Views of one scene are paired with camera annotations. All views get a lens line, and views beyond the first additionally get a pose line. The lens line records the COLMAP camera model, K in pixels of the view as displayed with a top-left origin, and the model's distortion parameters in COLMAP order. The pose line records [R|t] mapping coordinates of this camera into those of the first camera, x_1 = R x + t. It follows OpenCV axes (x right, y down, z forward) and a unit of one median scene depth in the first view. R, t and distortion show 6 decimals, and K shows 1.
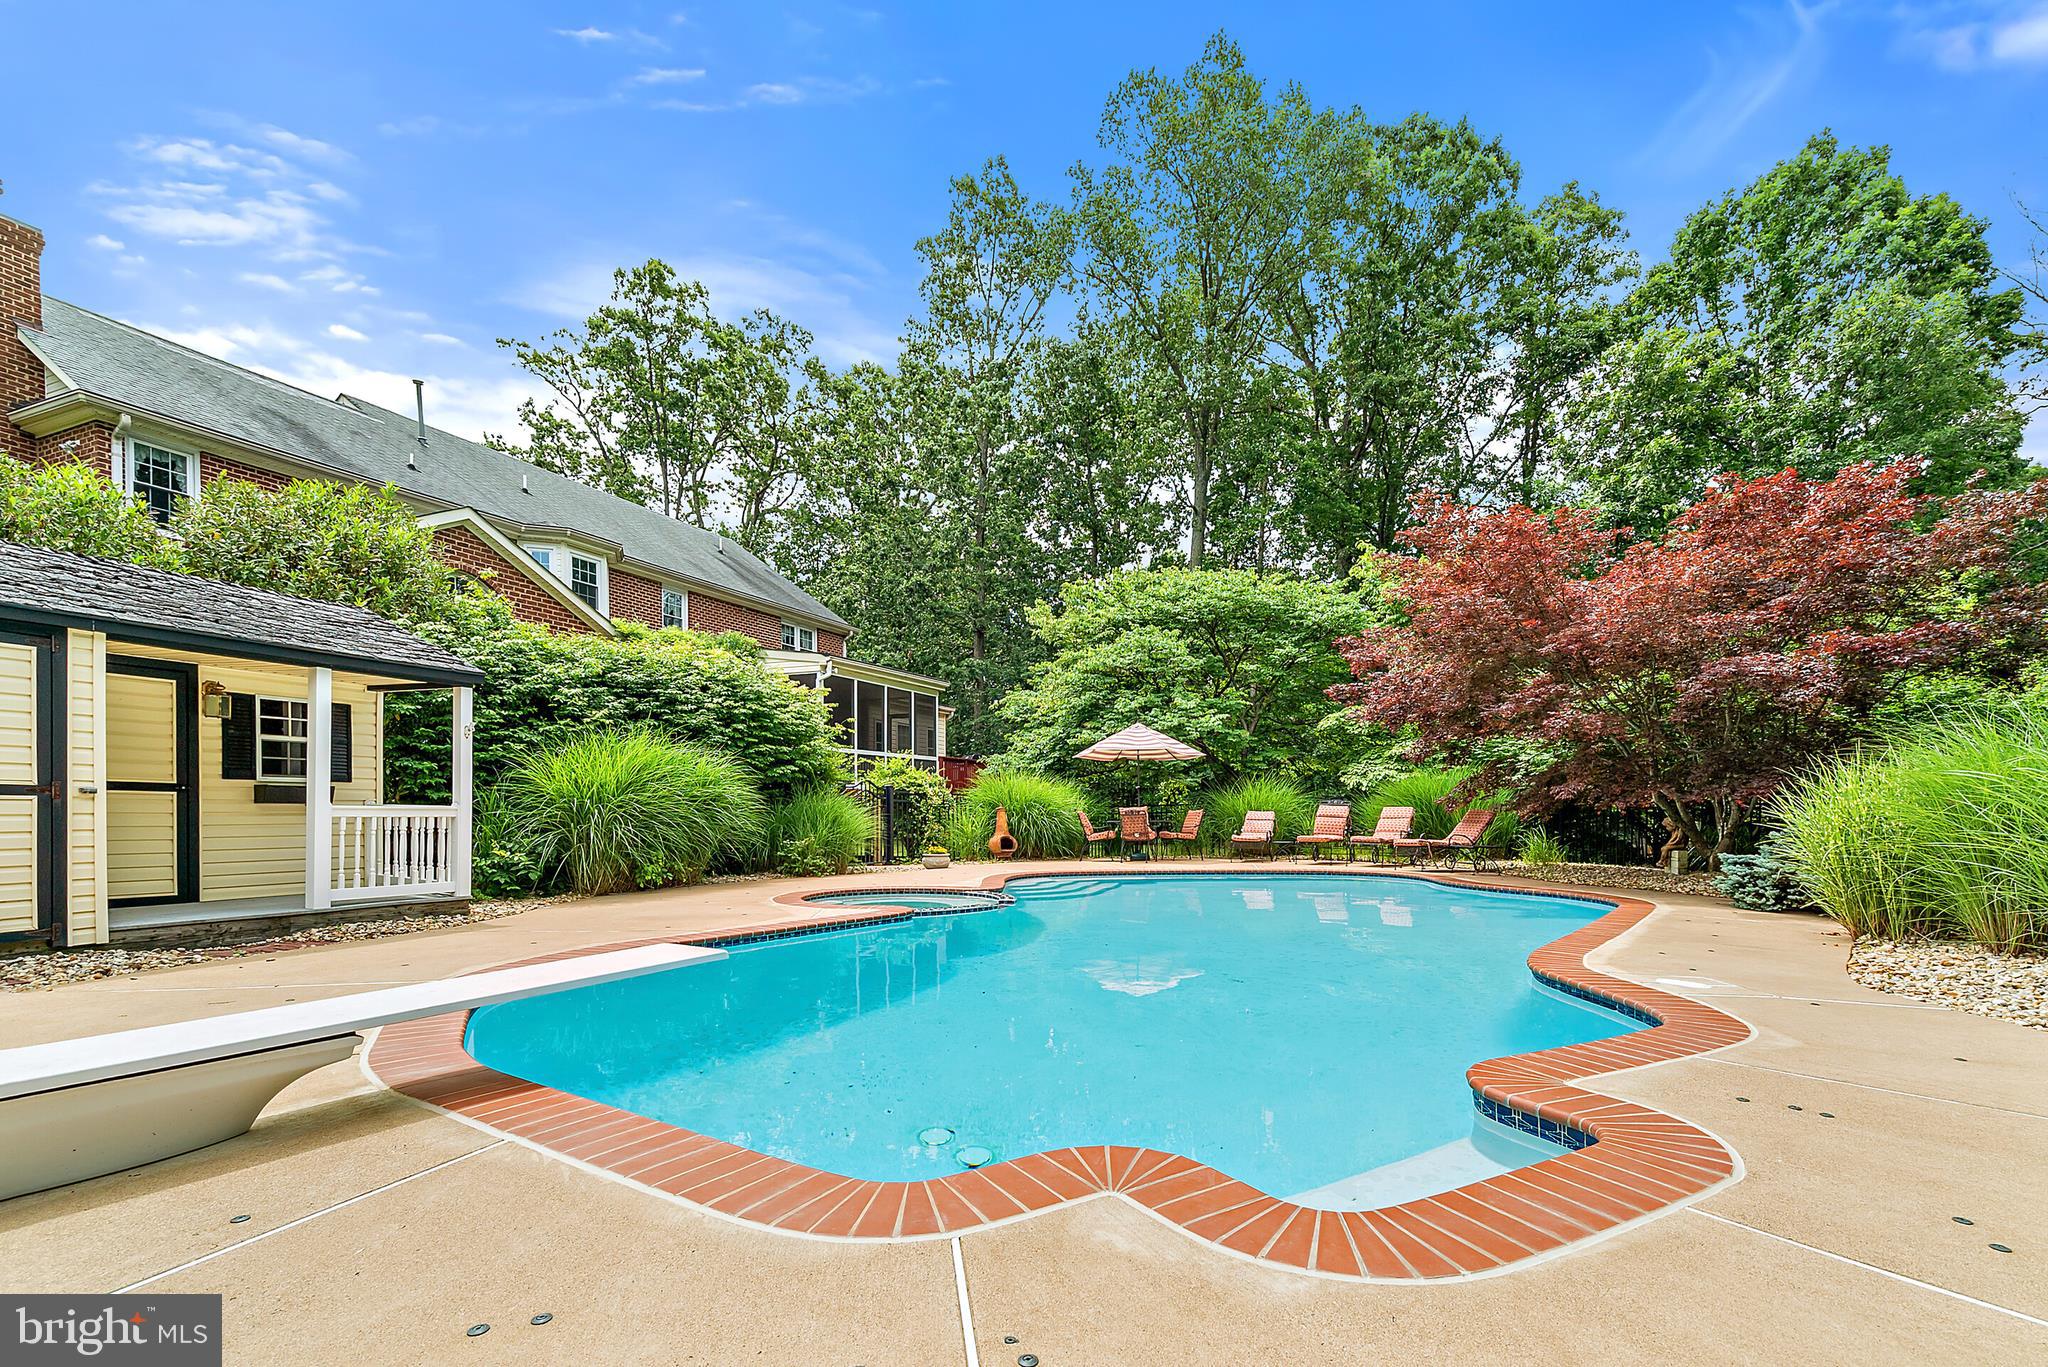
lens RADIAL K [[921.1, 0, 1024.6], [0, 921.1, 755.1], [0, 0, 1]] dist [0.074821, -0.021121]
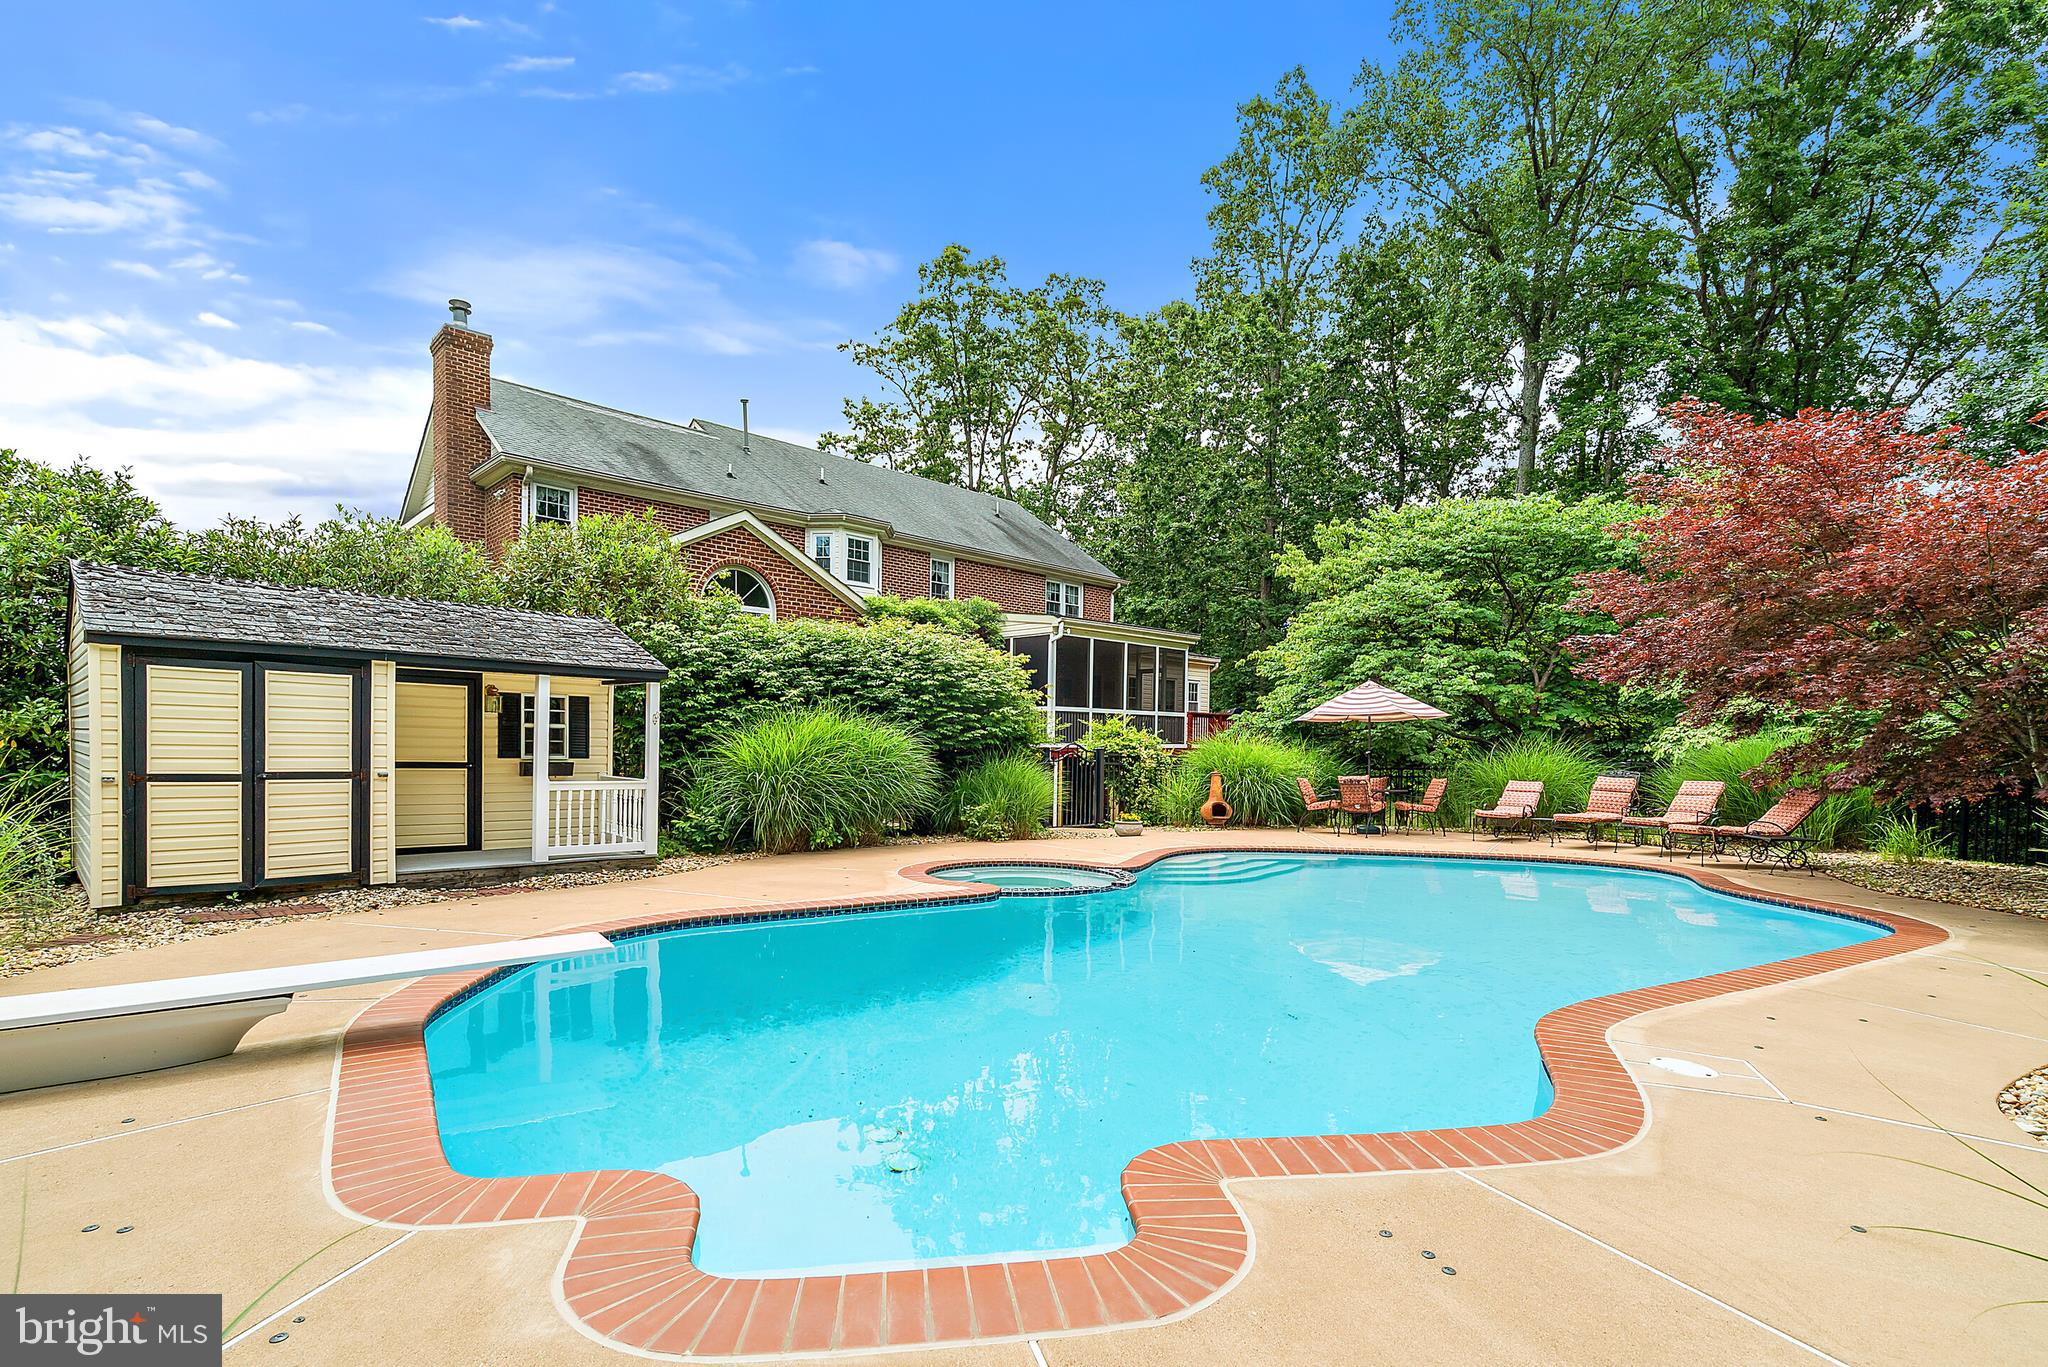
lens RADIAL K [[946.2, 0, 1022.9], [0, 946.2, 716.4], [0, 0, 1]] dist [0.010582, -0.000317]
pose [[0.933715, -0.001424, -0.358014, 0.146971], [0.009799, 0.999719, 0.021579, -0.025273], [0.357883, -0.023656, 0.933467, 0.014200]]
